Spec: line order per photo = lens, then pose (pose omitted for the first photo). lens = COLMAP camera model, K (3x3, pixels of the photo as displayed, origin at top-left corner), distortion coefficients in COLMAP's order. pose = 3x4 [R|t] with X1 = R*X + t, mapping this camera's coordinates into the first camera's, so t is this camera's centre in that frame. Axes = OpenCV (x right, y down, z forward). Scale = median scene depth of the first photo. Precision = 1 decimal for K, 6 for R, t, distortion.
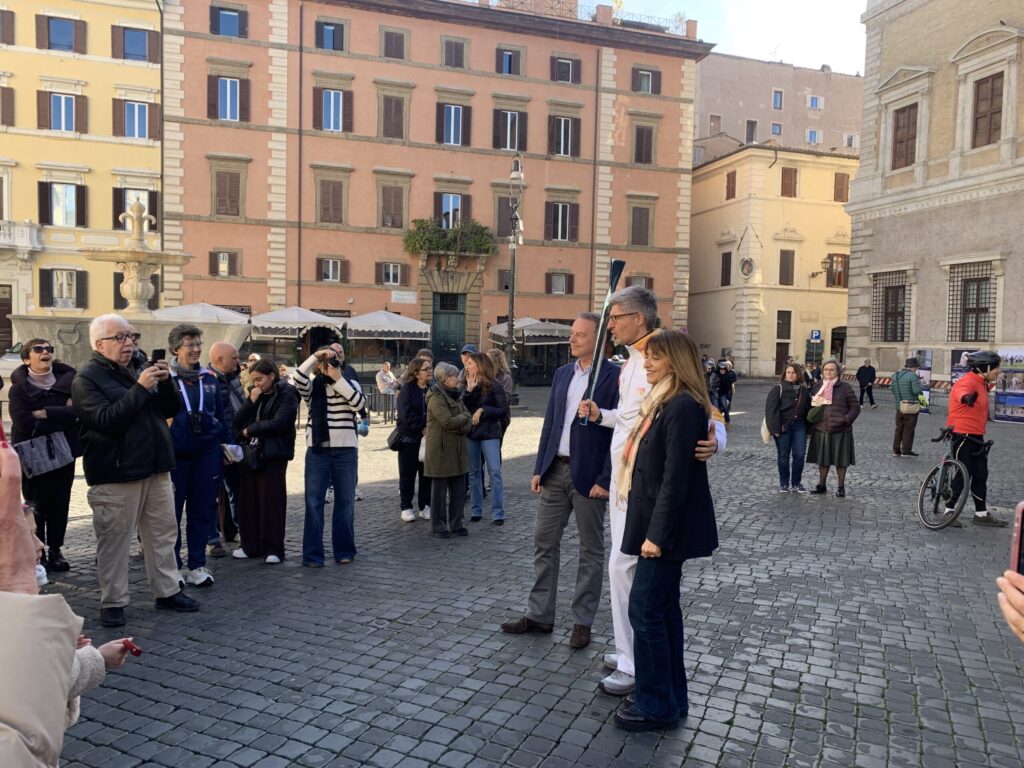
lens RADIAL K [[786.3, 0, 507.7], [0, 786.3, 384.3], [0, 0, 1]] dist [0.038436, -0.021786]
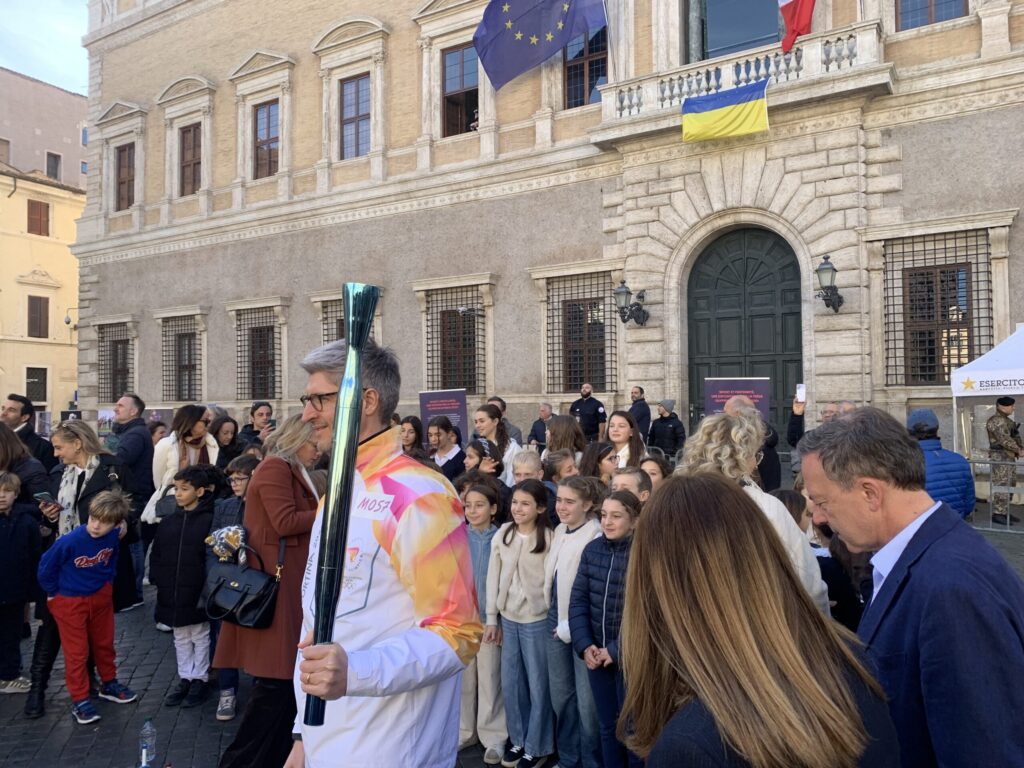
lens RADIAL K [[786.3, 0, 510.4], [0, 786.3, 390.8], [0, 0, 1]] dist [0.038436, -0.021786]
pose [[0.764849, -0.006476, 0.644177, 0.254383], [0.051982, 0.997309, -0.051693, 0.002233], [-0.642109, 0.073023, 0.763128, 0.042355]]
